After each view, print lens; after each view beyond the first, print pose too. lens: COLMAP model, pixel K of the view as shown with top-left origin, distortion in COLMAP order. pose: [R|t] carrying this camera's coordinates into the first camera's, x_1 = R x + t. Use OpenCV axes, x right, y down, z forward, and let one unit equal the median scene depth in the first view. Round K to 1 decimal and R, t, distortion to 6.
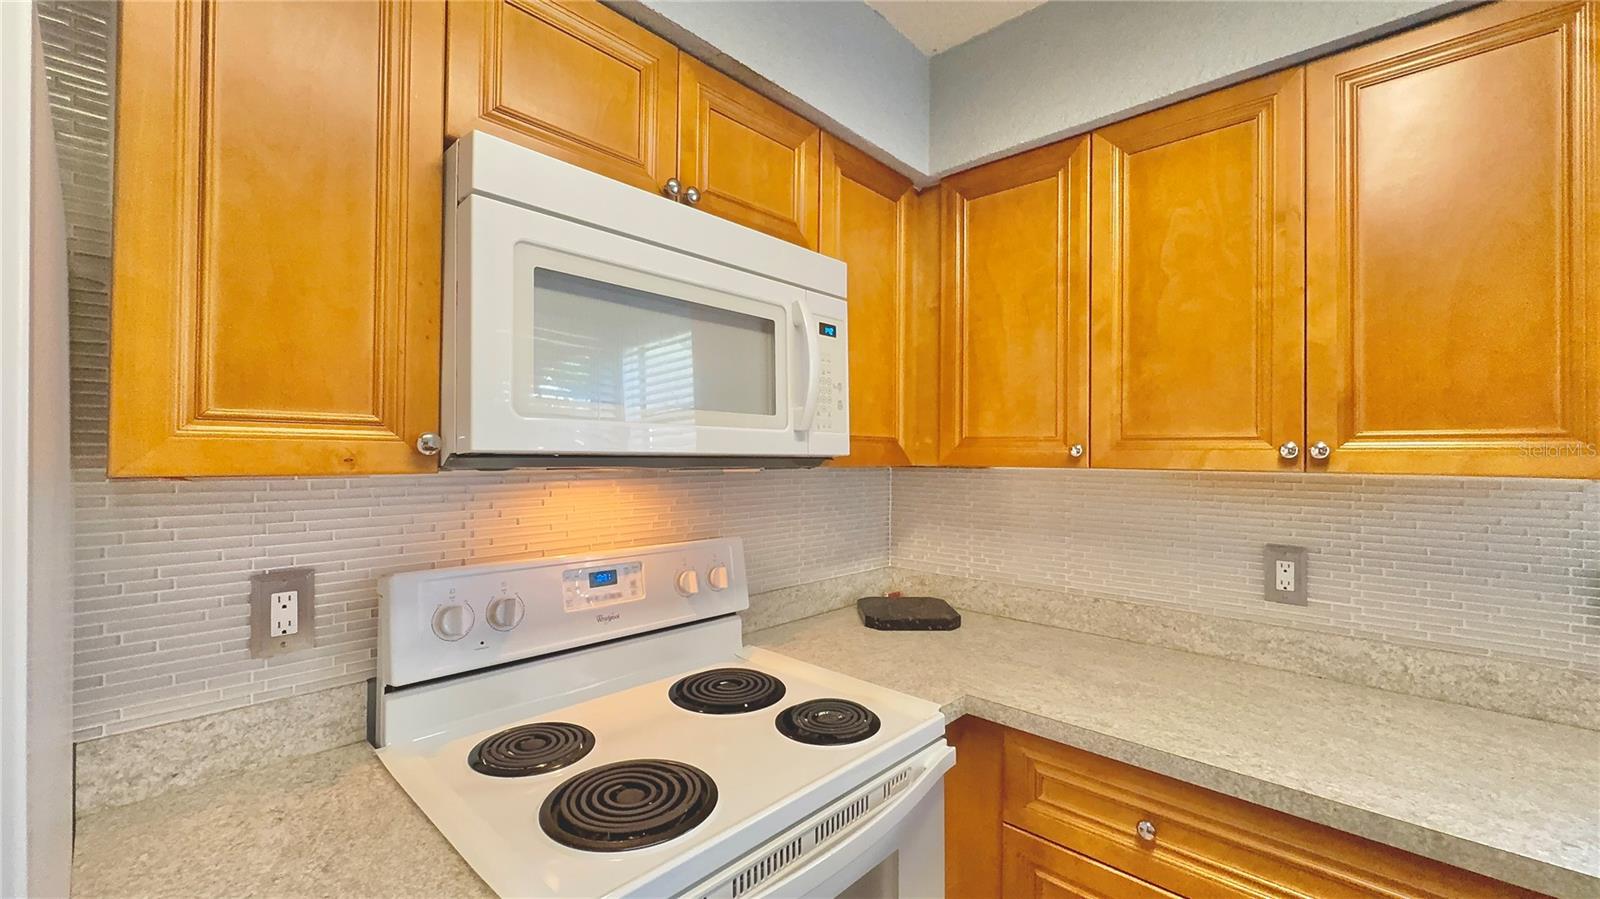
lens RADIAL K [[641.1, 0, 793.2], [0, 641.1, 442.3], [0, 0, 1]] dist [-0.000217, 0.000199]
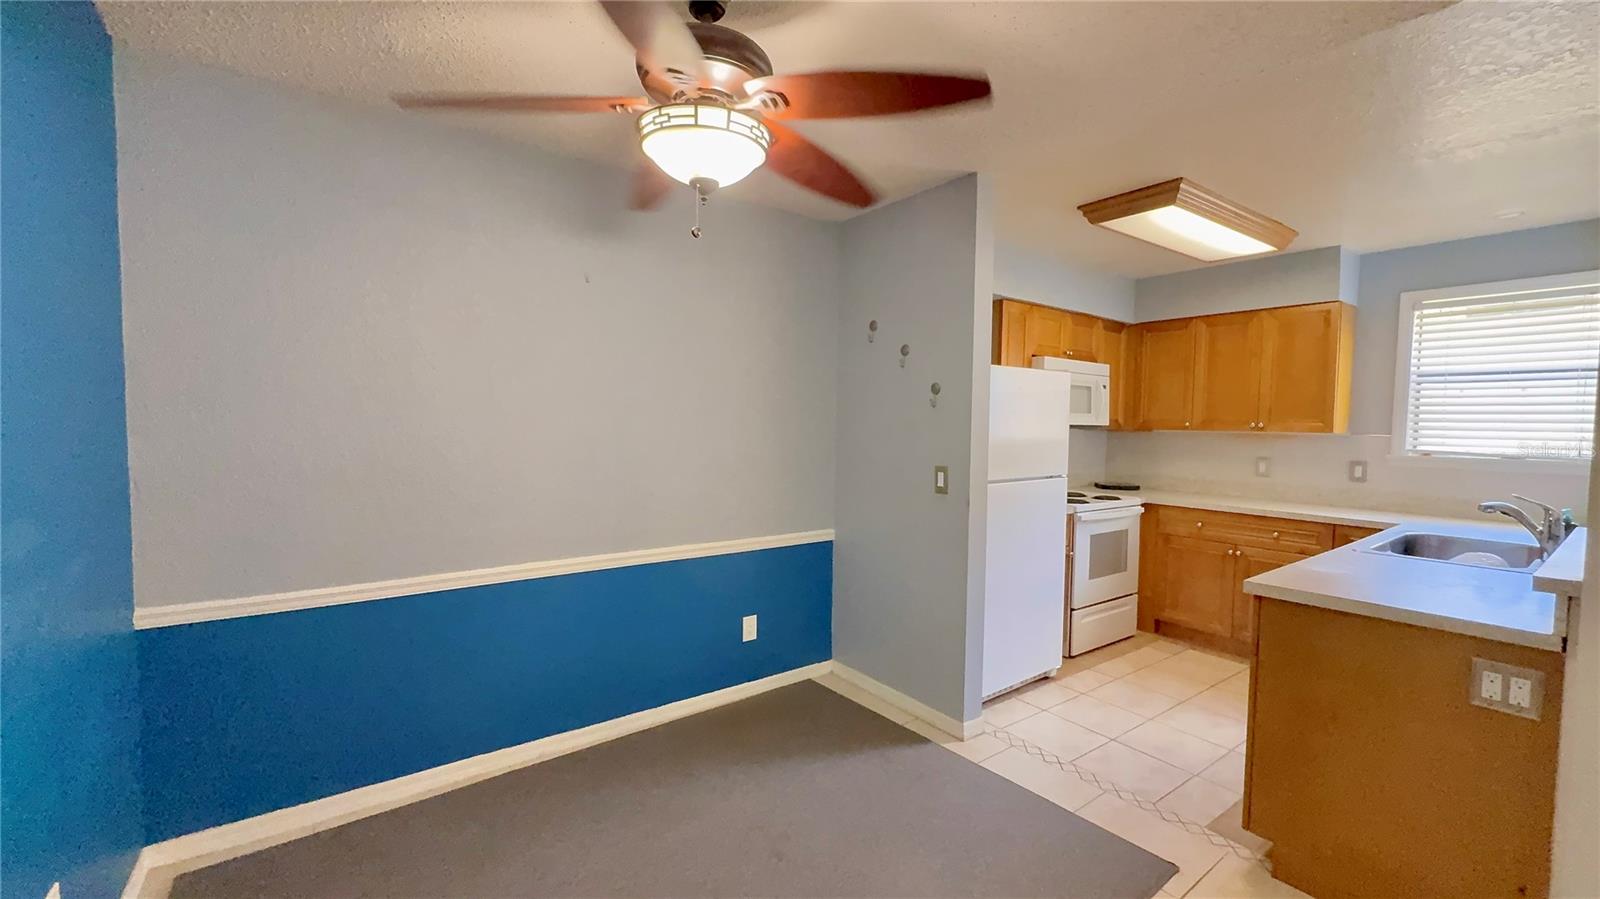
lens RADIAL K [[641.1, 0, 793.2], [0, 641.1, 442.3], [0, 0, 1]] dist [-0.000217, 0.000199]
pose [[0.984228, 0.014218, -0.176330, -0.851464], [-0.005017, 0.998607, 0.052522, -0.053634], [0.176831, -0.050809, 0.982929, -2.302950]]
